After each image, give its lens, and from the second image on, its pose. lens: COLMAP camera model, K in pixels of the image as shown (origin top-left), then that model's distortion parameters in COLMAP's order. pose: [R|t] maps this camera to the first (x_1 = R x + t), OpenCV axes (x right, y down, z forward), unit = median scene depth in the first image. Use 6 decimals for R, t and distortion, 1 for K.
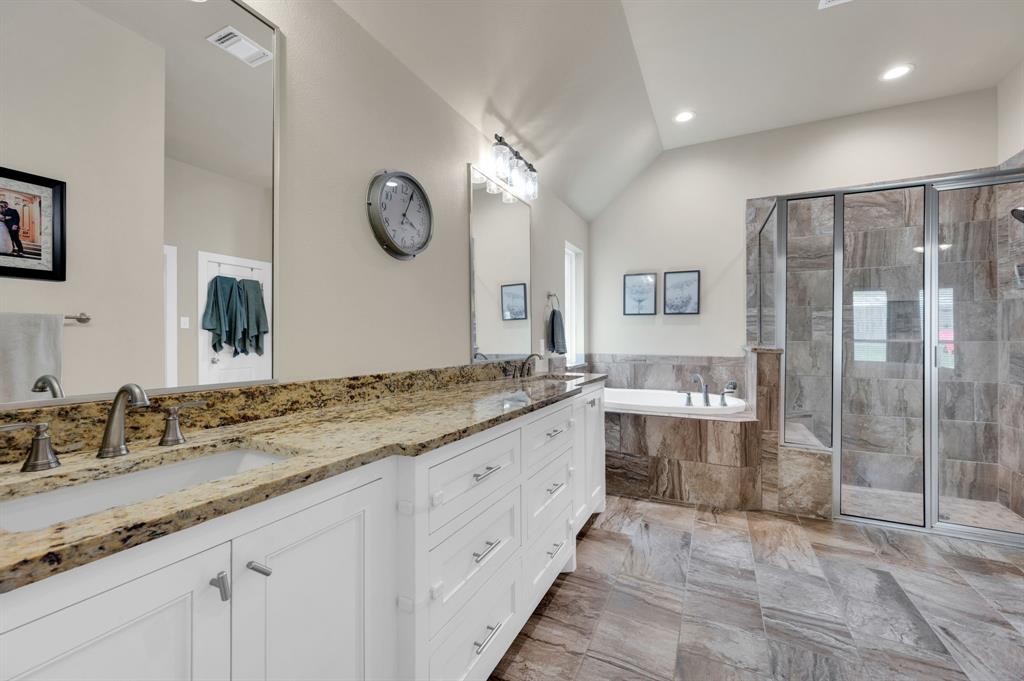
lens RADIAL K [[407.3, 0, 511.8], [0, 407.3, 334.2], [0, 0, 1]] dist [-0.001688, -0.000102]
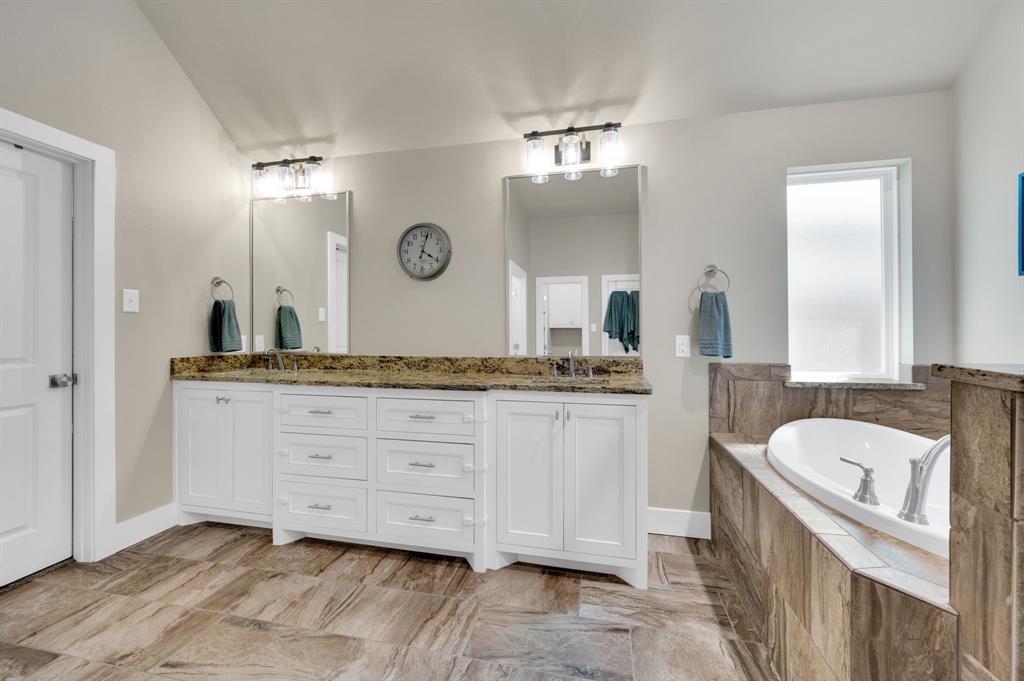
lens RADIAL K [[407.3, 0, 512.3], [0, 407.3, 335.7], [0, 0, 1]] dist [-0.001688, -0.000102]
pose [[0.238960, -0.000460, -0.971029, 0.805775], [0.009492, 0.999953, 0.001863, 0.010062], [0.970983, -0.009663, 0.238954, 0.616235]]
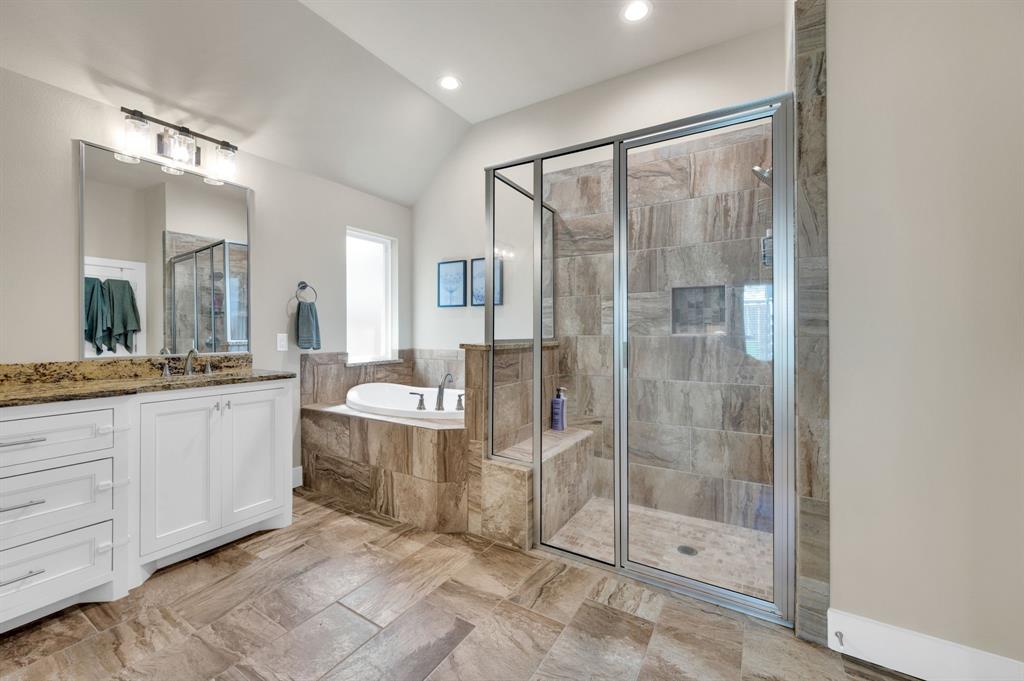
lens RADIAL K [[407.3, 0, 511.2], [0, 407.3, 328.8], [0, 0, 1]] dist [-0.001688, -0.000102]
pose [[0.995869, -0.001853, -0.090782, 0.770660], [0.001808, 0.999998, -0.000582, 0.003385], [0.090783, 0.000416, 0.995871, 0.153915]]
